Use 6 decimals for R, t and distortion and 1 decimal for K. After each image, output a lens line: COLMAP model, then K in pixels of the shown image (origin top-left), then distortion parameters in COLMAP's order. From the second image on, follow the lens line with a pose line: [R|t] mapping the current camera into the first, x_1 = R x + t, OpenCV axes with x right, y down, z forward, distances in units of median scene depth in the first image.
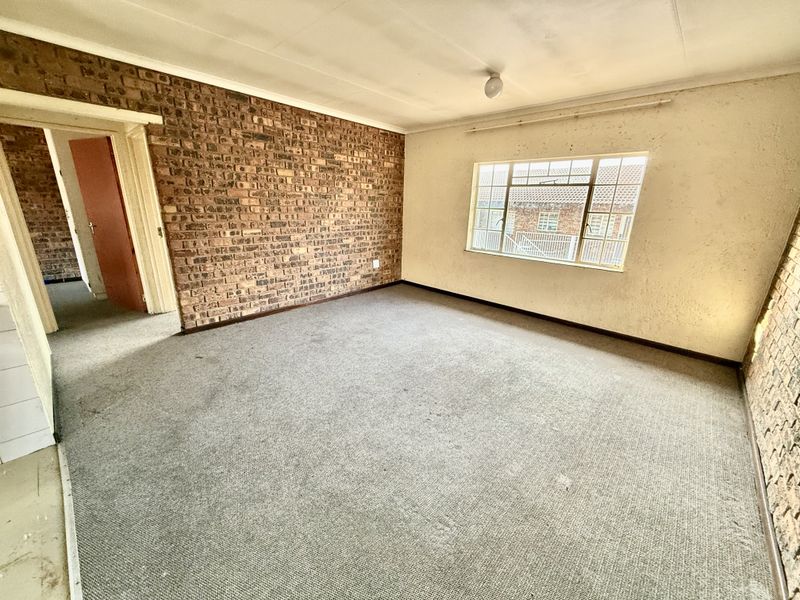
lens RADIAL K [[320.5, 0, 397.1], [0, 320.5, 300.9], [0, 0, 1]] dist [-0.001290, -0.000675]
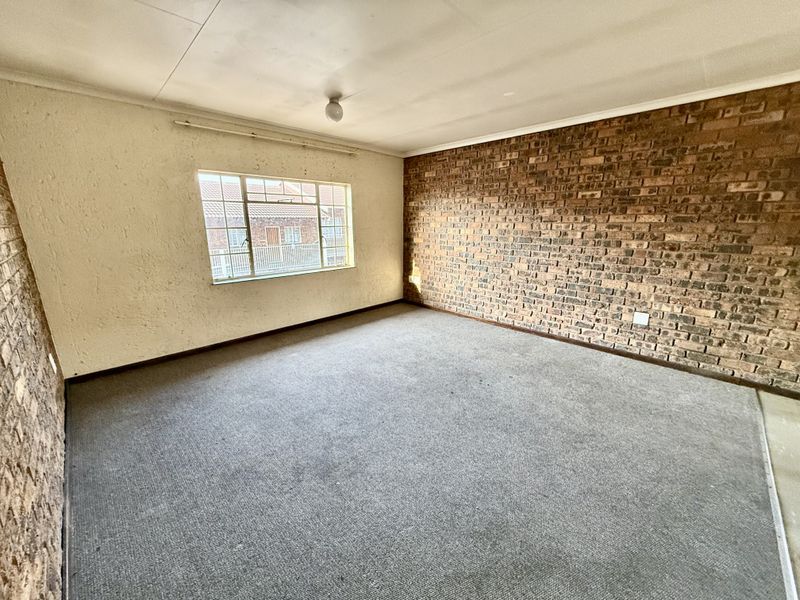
lens RADIAL K [[320.5, 0, 397.1], [0, 320.5, 300.9], [0, 0, 1]] dist [-0.001290, -0.000675]
pose [[0.019119, -0.270597, 0.962503, -0.671750], [0.294031, 0.921630, 0.253266, -0.245213], [-0.955605, 0.278164, 0.097185, 0.695589]]
